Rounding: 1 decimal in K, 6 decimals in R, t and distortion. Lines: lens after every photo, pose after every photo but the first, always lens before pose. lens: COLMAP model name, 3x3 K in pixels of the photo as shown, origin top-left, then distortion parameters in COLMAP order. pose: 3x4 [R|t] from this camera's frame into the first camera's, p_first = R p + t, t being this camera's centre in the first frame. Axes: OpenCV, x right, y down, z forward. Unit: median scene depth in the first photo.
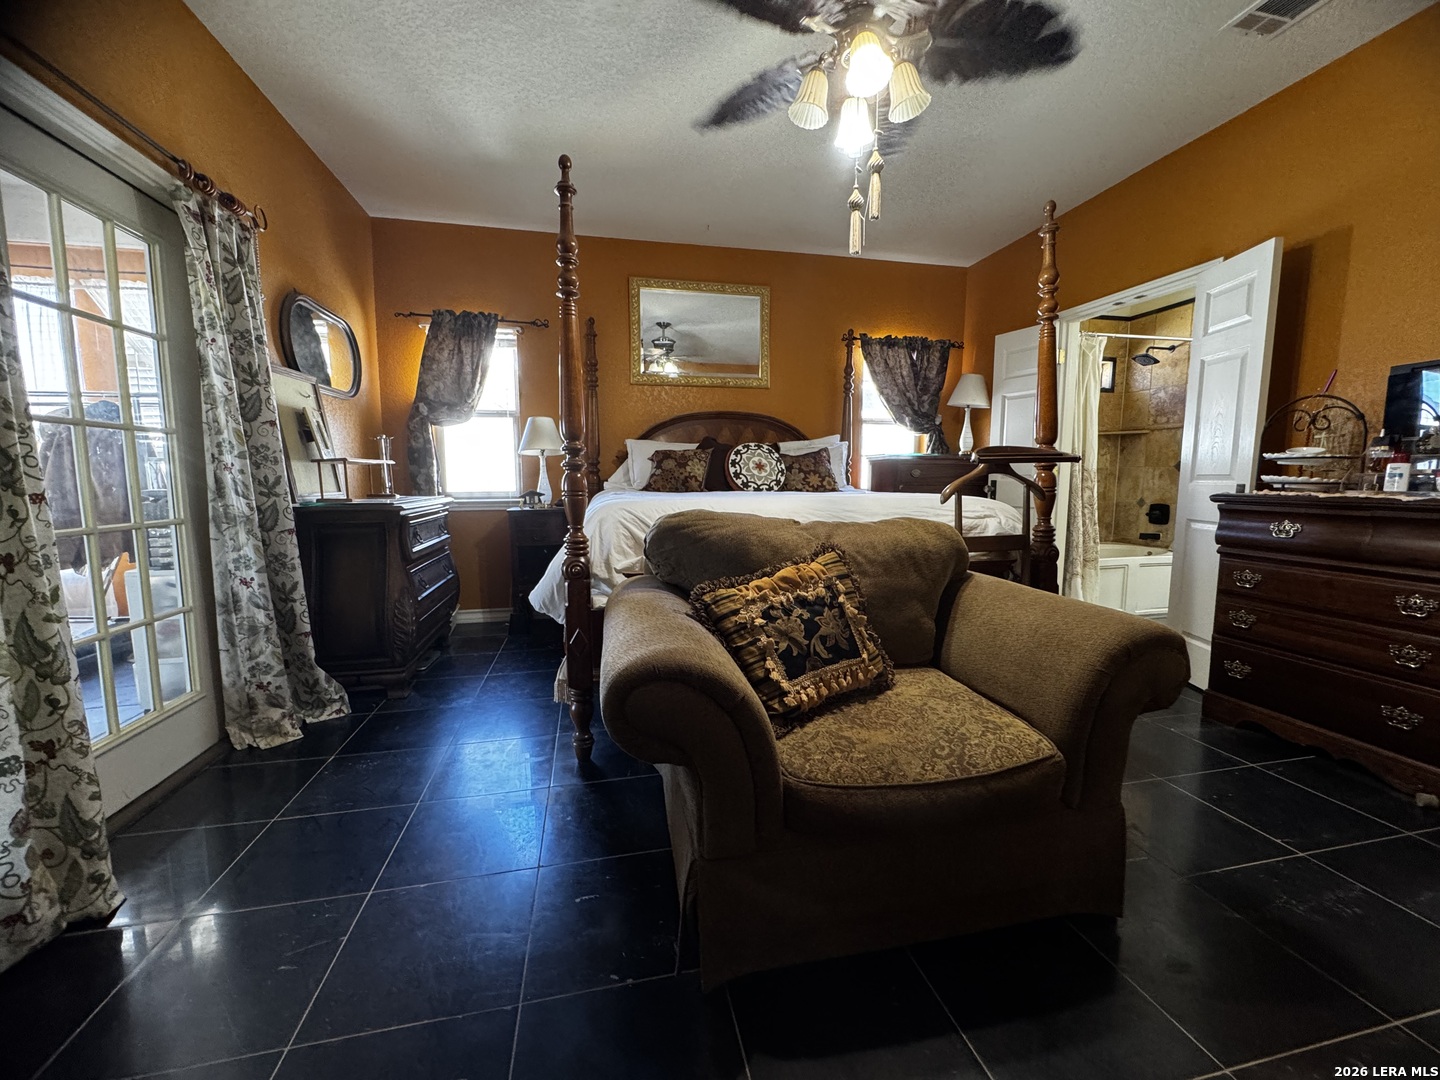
lens RADIAL K [[578.5, 0, 717.2], [0, 578.5, 540.7], [0, 0, 1]] dist [0.000374, -0.000181]
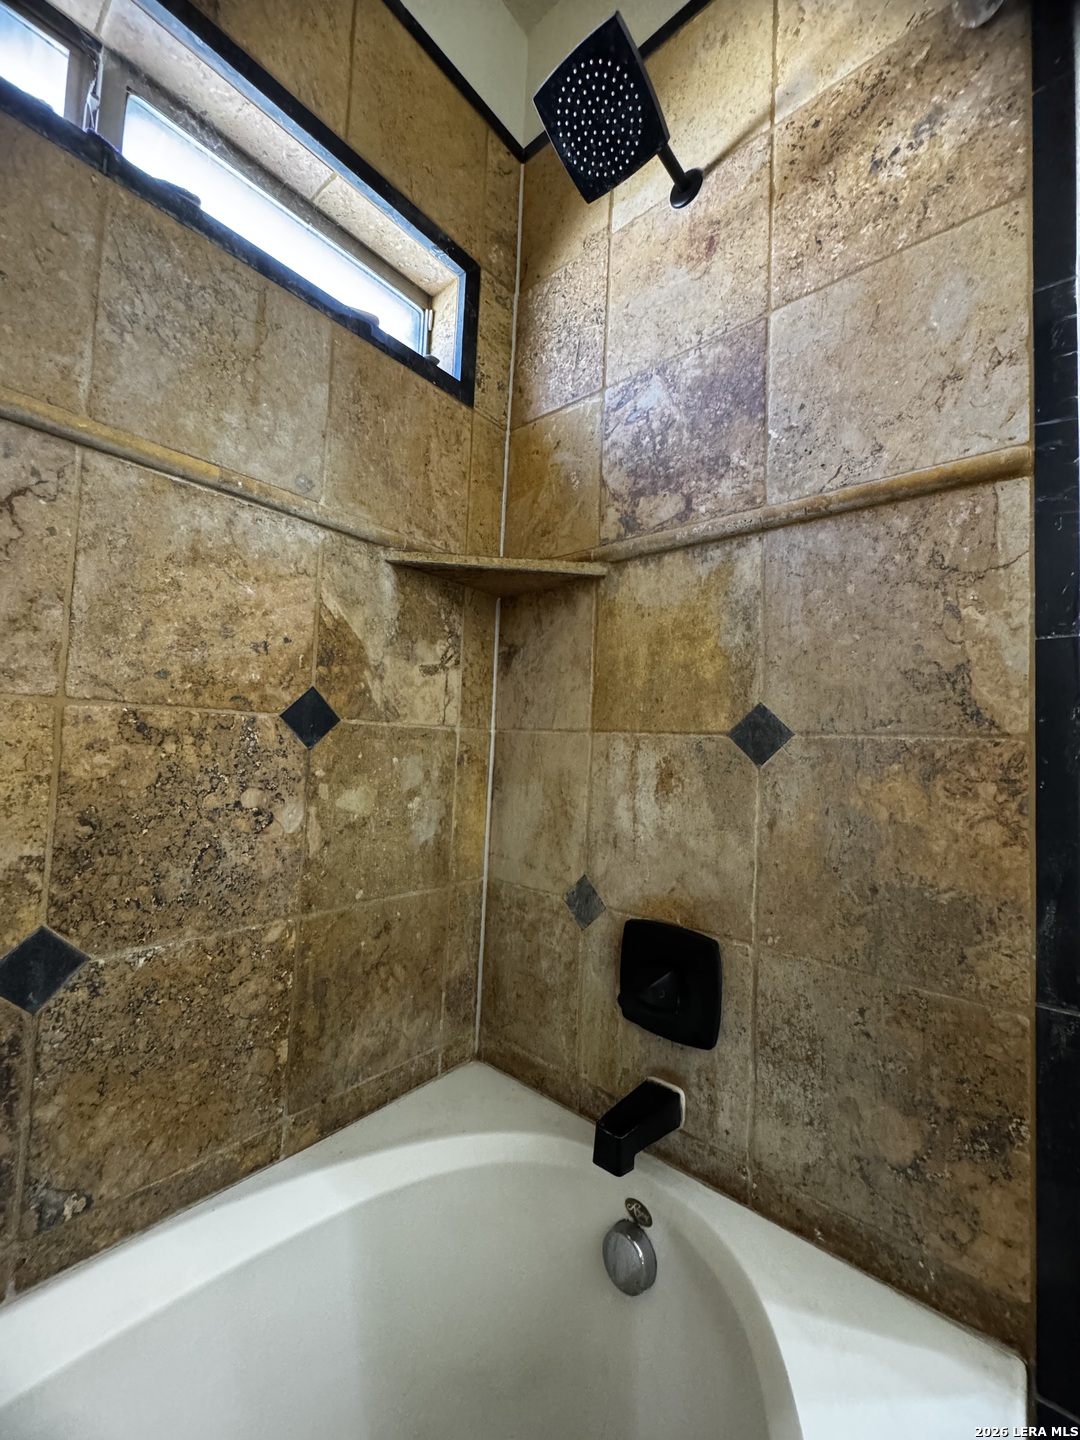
lens RADIAL K [[578.5, 0, 542.5], [0, 578.5, 719.1], [0, 0, 1]] dist [0.000374, -0.000181]
pose [[0.792857, 0.064895, 0.605943, 0.603649], [0.023825, 0.990253, -0.137227, -0.104899], [-0.608942, 0.123238, 0.783582, 0.856659]]
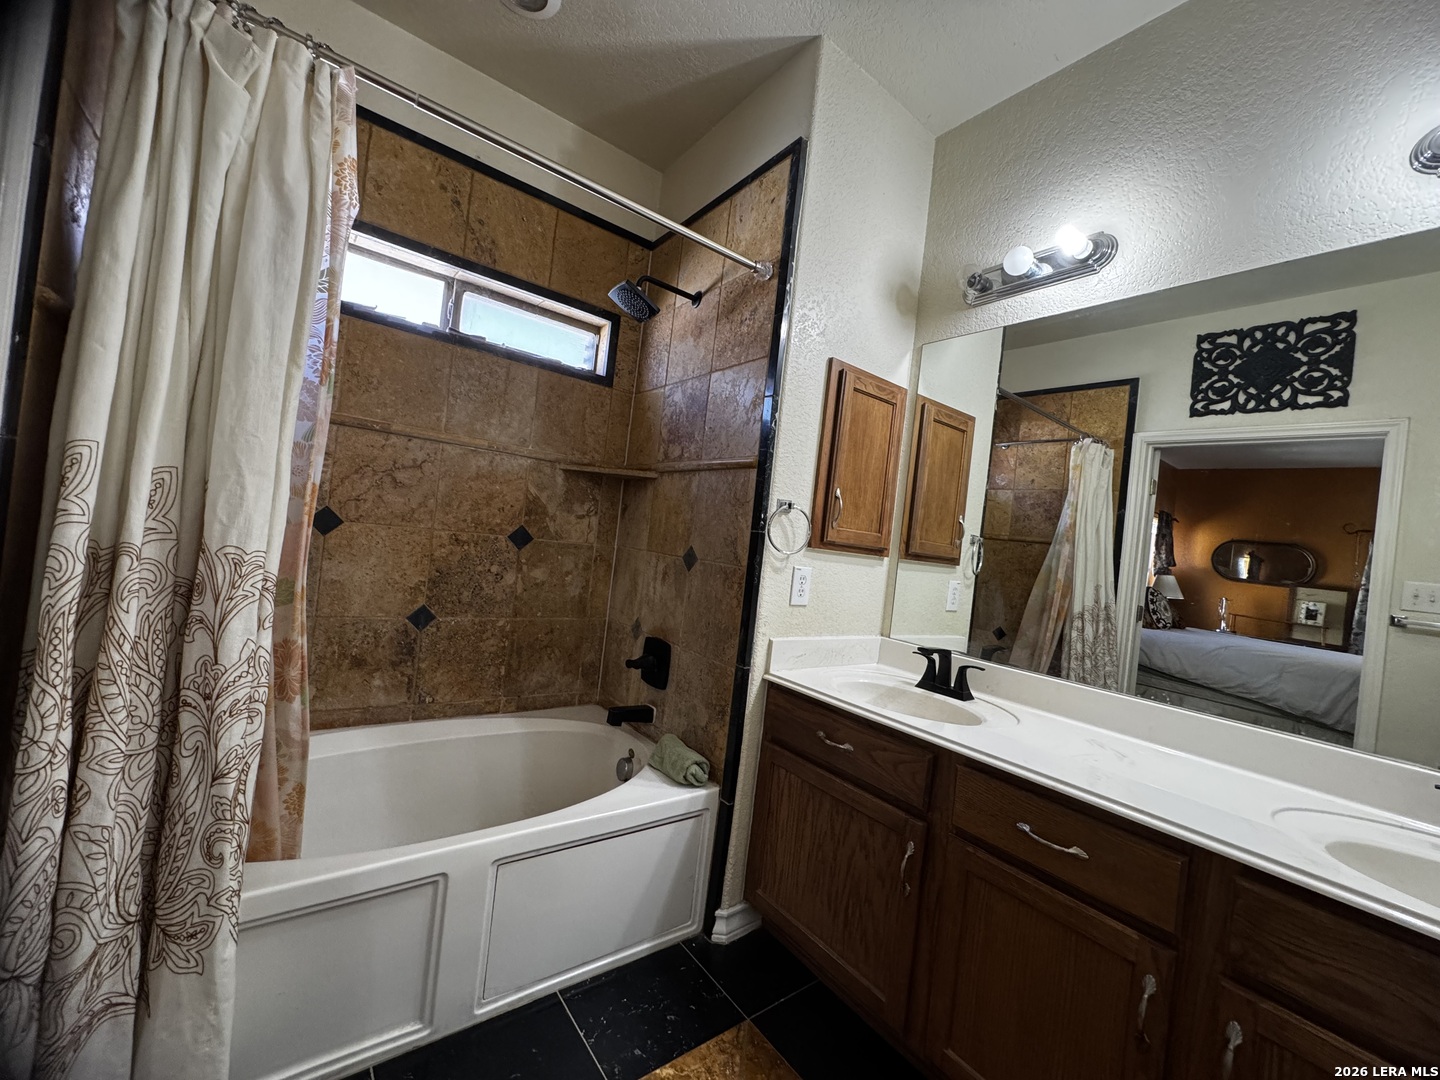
lens RADIAL K [[578.5, 0, 720.6], [0, 578.5, 537.2], [0, 0, 1]] dist [0.000374, -0.000181]
pose [[0.899509, 0.104163, 0.424303, 0.606208], [-0.066923, 0.992552, -0.101791, -0.097615], [-0.431746, 0.063166, 0.899781, 0.574084]]
